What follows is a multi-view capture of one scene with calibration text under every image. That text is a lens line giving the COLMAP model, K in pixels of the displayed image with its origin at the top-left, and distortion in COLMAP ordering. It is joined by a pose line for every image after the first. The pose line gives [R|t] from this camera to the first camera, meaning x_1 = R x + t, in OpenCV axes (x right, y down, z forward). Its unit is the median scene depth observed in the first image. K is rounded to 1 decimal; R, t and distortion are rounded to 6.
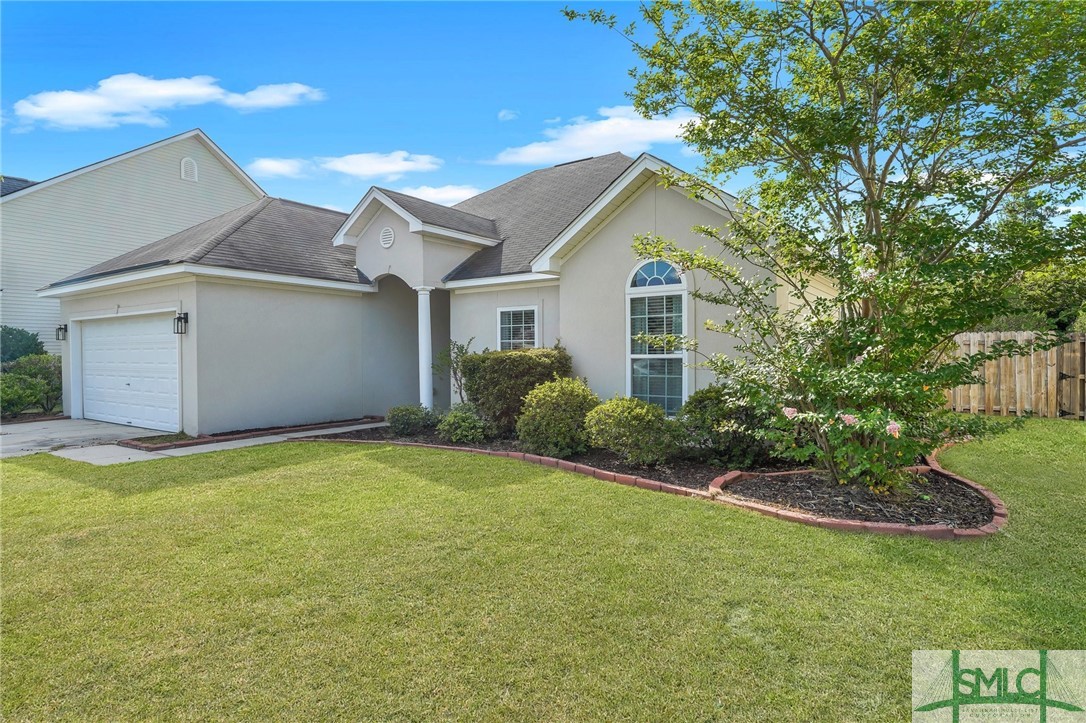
lens RADIAL K [[592.5, 0, 543.6], [0, 592.5, 360.7], [0, 0, 1]] dist [-0.006797, -0.001392]
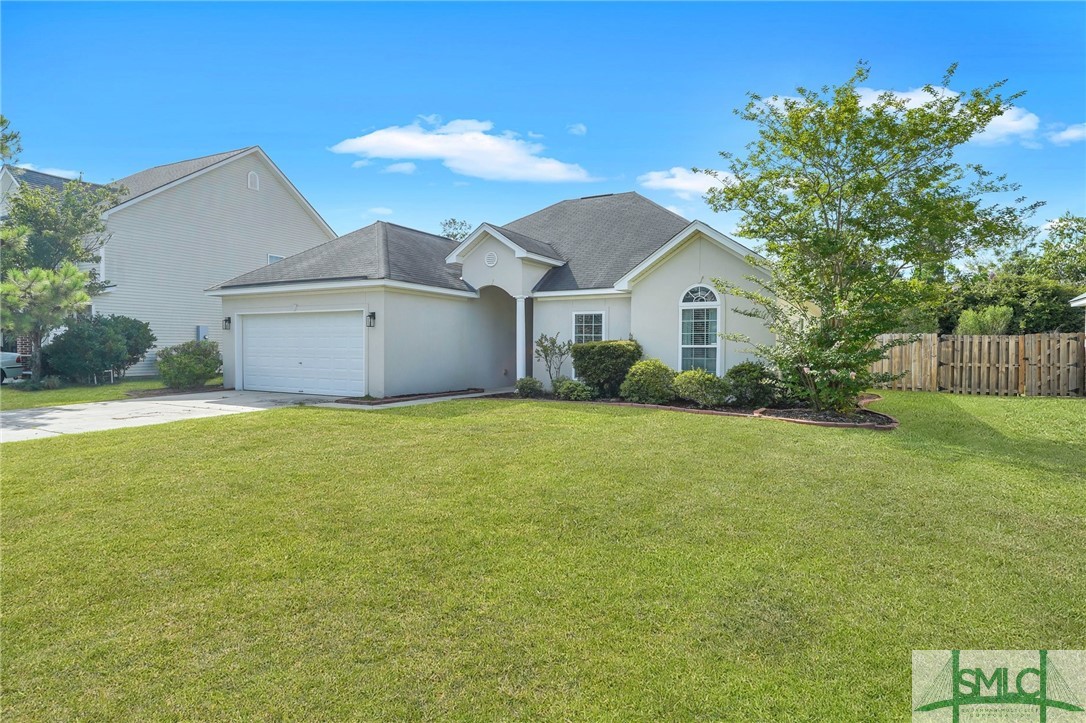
lens RADIAL K [[592.5, 0, 542.6], [0, 592.5, 357.7], [0, 0, 1]] dist [-0.006797, -0.001392]
pose [[0.994490, 0.010227, 0.104331, -0.326259], [-0.010805, 0.999929, 0.004977, 0.016937], [-0.104272, -0.006077, 0.994530, -0.449012]]
